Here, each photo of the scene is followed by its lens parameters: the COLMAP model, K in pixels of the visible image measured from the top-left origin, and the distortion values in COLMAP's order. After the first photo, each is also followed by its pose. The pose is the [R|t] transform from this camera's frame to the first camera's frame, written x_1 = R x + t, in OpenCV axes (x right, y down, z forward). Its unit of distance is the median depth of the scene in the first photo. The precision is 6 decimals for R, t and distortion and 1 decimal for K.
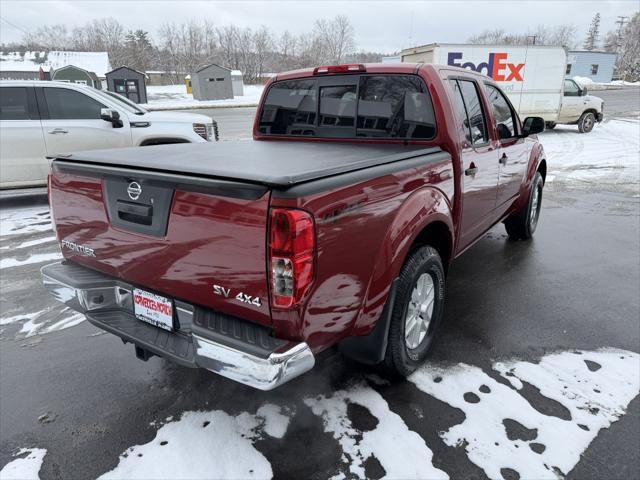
lens RADIAL K [[452.2, 0, 319.3], [0, 452.2, 241.7], [0, 0, 1]] dist [0.025123, -0.032068]
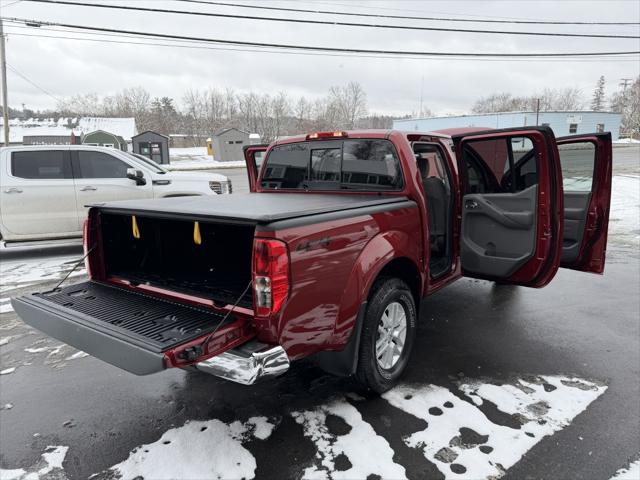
lens RADIAL K [[450.0, 0, 318.3], [0, 450.0, 237.4], [0, 0, 1]] dist [0.059038, -0.077749]
pose [[0.999383, -0.001981, -0.035072, 0.080468], [-0.002685, 0.991179, -0.132501, 0.061741], [0.035025, 0.132513, 0.990562, -0.196586]]
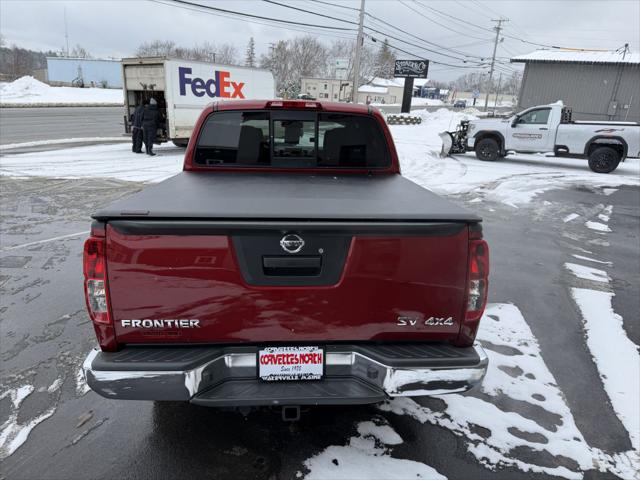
lens RADIAL K [[451.0, 0, 320.0], [0, 451.0, 240.0], [0, 0, 1]] dist [0.026874, -0.030921]
pose [[0.788742, -0.136089, 0.599471, -0.749433], [0.147424, 0.988604, 0.030458, -0.112128], [-0.596785, 0.064353, 0.799816, 0.168049]]
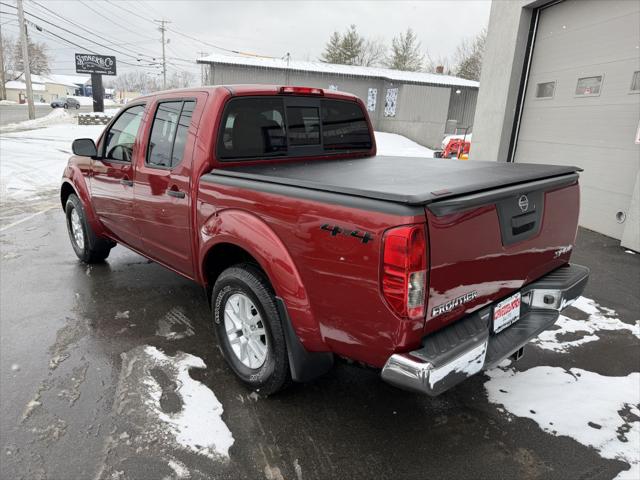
lens RADIAL K [[451.0, 0, 320.0], [0, 451.0, 240.0], [0, 0, 1]] dist [0.026874, -0.030921]
pose [[0.227487, -0.239554, 0.943856, -1.275067], [0.275964, 0.945392, 0.173431, -0.286326], [-0.933860, 0.221017, 0.281173, 0.945116]]
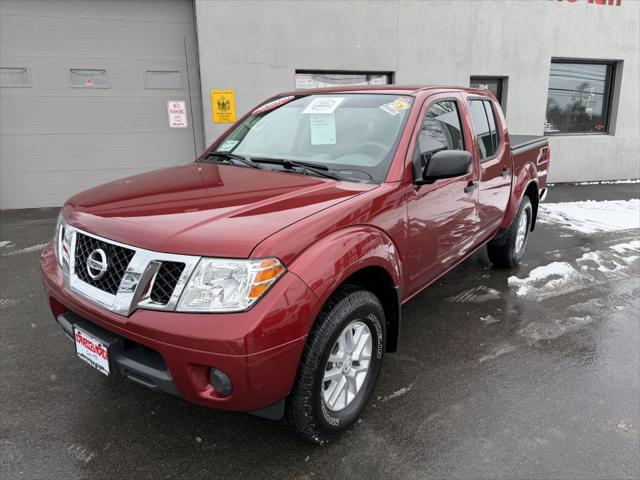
lens RADIAL K [[451.0, 0, 320.0], [0, 451.0, 240.0], [0, 0, 1]] dist [0.026874, -0.030921]
pose [[-0.998937, -0.002217, 0.046033, 0.396917], [0.023415, 0.835910, 0.548367, -0.991822], [-0.039695, 0.548862, -0.834970, 3.114032]]
